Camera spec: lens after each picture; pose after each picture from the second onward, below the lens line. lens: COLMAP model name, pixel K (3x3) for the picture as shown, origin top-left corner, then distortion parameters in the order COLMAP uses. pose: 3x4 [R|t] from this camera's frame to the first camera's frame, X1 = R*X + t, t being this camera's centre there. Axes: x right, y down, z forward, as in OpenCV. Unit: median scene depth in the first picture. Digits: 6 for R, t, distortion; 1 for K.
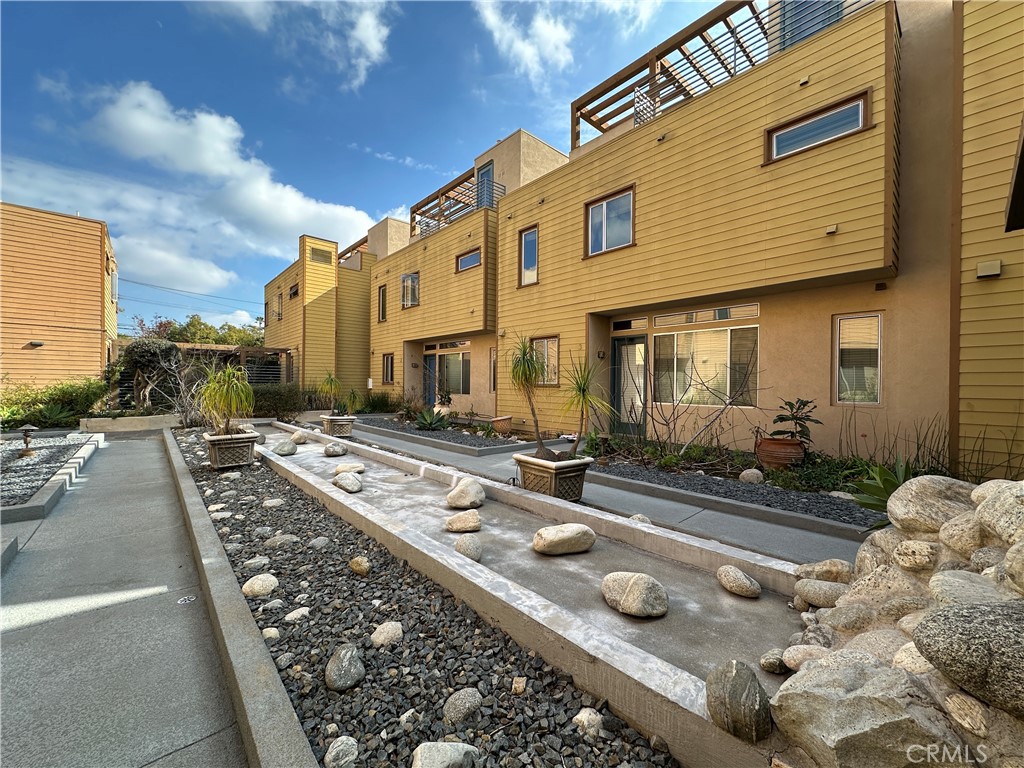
lens RADIAL K [[407.0, 0, 516.0], [0, 407.0, 385.7], [0, 0, 1]] dist [-0.001294, -0.000188]
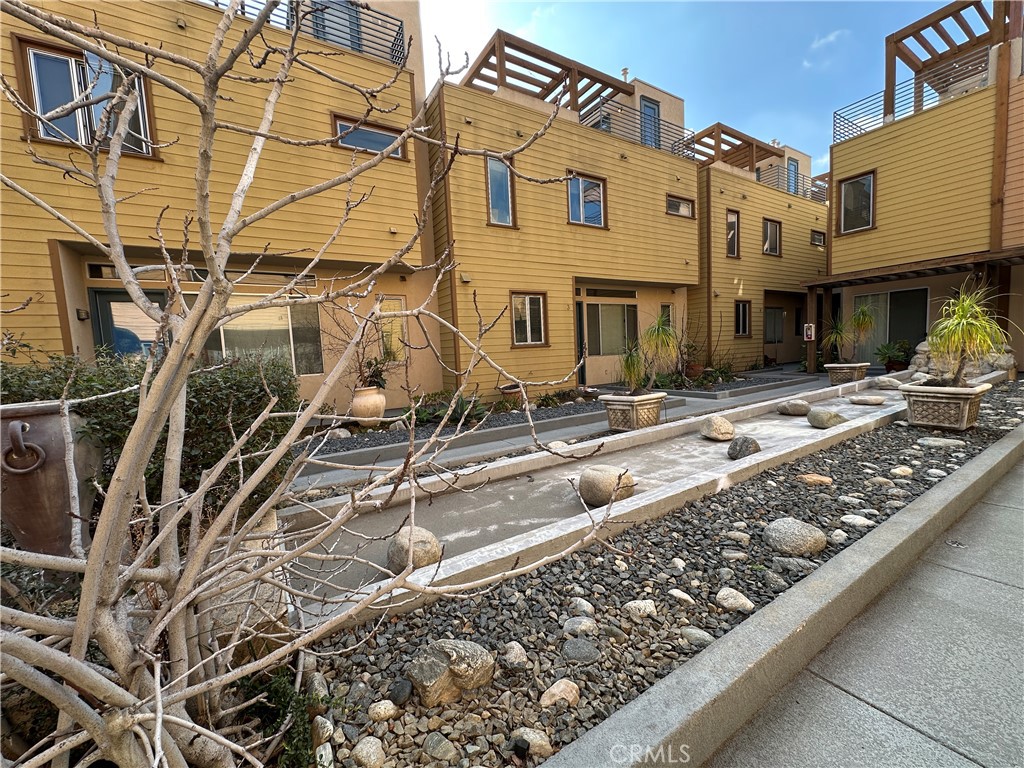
lens RADIAL K [[407.0, 0, 516.0], [0, 407.0, 385.7], [0, 0, 1]] dist [-0.001294, -0.000188]
pose [[0.178442, -0.103411, 0.978501, -1.054214], [0.048893, 0.994165, 0.096150, 0.005163], [-0.982735, 0.030685, 0.182457, 1.060440]]
